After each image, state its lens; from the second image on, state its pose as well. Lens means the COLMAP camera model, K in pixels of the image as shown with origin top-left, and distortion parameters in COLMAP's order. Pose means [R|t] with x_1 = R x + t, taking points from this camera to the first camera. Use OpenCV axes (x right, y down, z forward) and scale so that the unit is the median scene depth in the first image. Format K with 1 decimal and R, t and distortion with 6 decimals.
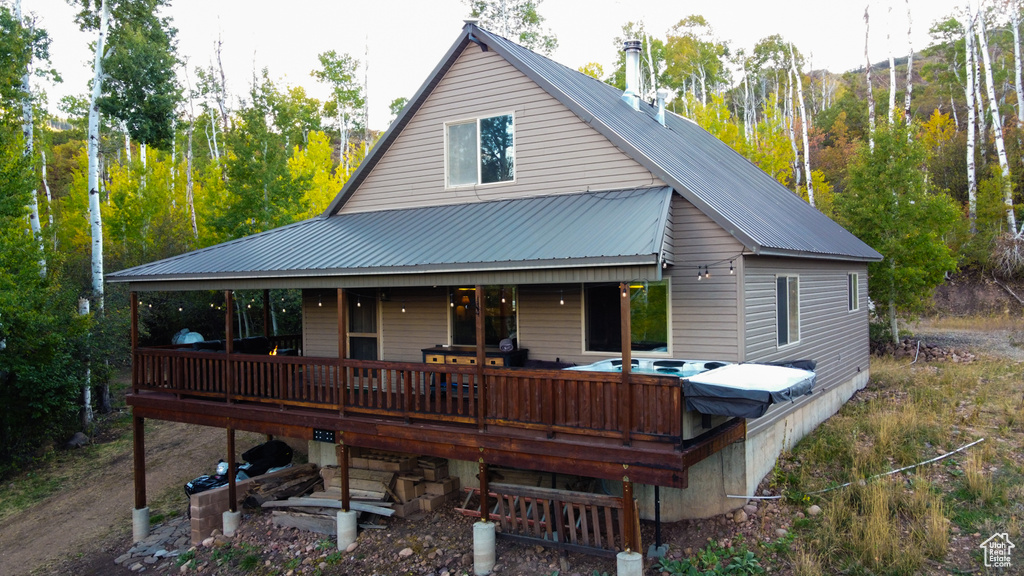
lens RADIAL K [[774.4, 0, 512.0], [0, 774.4, 288.0], [0, 0, 1]] dist [0.002398, 0.011901]
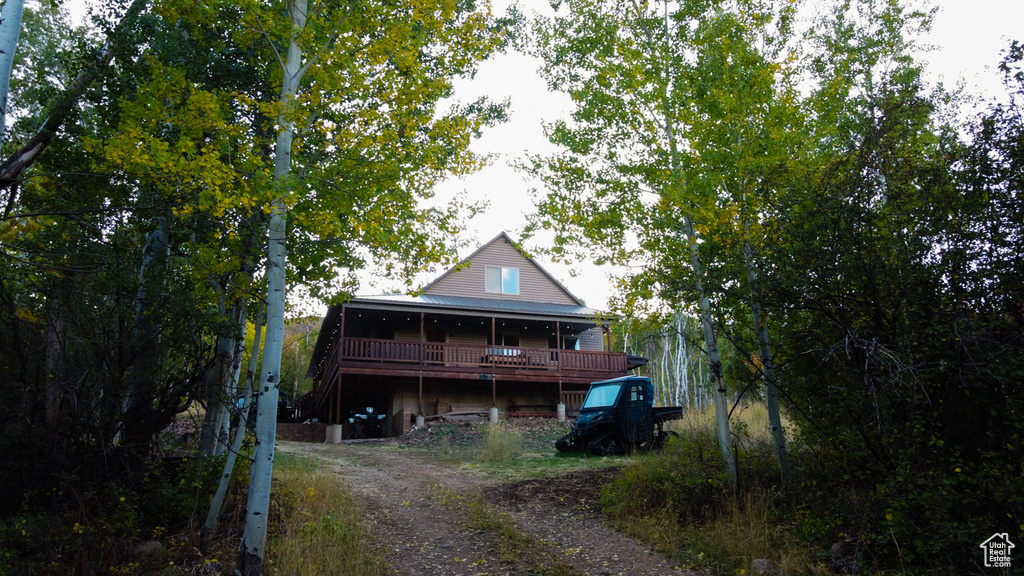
lens RADIAL K [[774.4, 0, 512.0], [0, 774.4, 288.0], [0, 0, 1]] dist [0.002398, 0.011901]
pose [[0.622742, 0.241303, 0.744288, -1.912224], [0.006338, 0.949669, -0.313191, 0.639803], [-0.782401, 0.199755, 0.589869, -0.489588]]
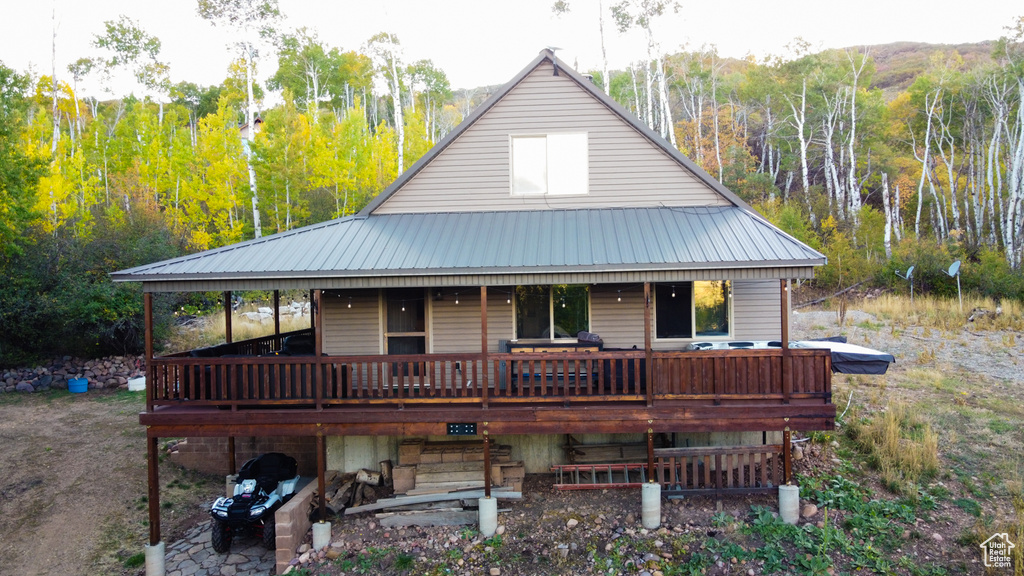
lens RADIAL K [[774.4, 0, 512.0], [0, 774.4, 288.0], [0, 0, 1]] dist [0.002398, 0.011901]
pose [[0.868043, -0.000596, 0.496489, -0.663303], [0.005798, 0.999943, -0.008938, 0.011732], [-0.496455, 0.010637, 0.867997, 0.063098]]
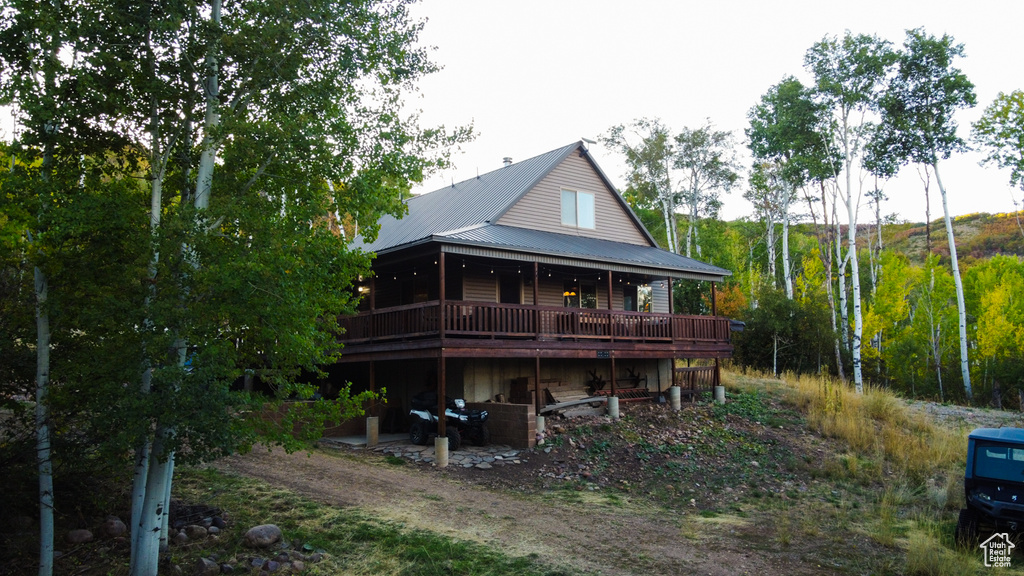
lens RADIAL K [[774.4, 0, 512.0], [0, 774.4, 288.0], [0, 0, 1]] dist [0.002398, 0.011901]
pose [[0.289990, 0.125740, 0.948734, -1.850257], [0.016867, 0.990506, -0.136431, 0.261940], [-0.956881, 0.055565, 0.285116, 0.661309]]
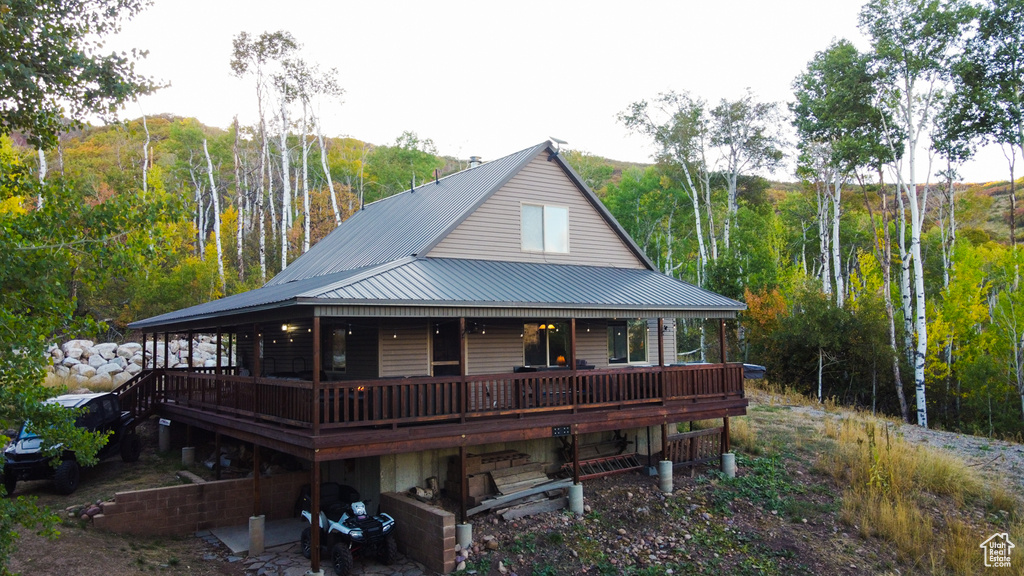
lens RADIAL K [[776.5, 0, 512.0], [0, 776.5, 288.0], [0, 0, 1]] dist [0.017319, -0.012431]
pose [[0.362257, 0.080852, 0.928565, -1.433942], [0.016248, 0.995532, -0.093021, 0.068016], [-0.931937, 0.048785, 0.359324, 0.565608]]
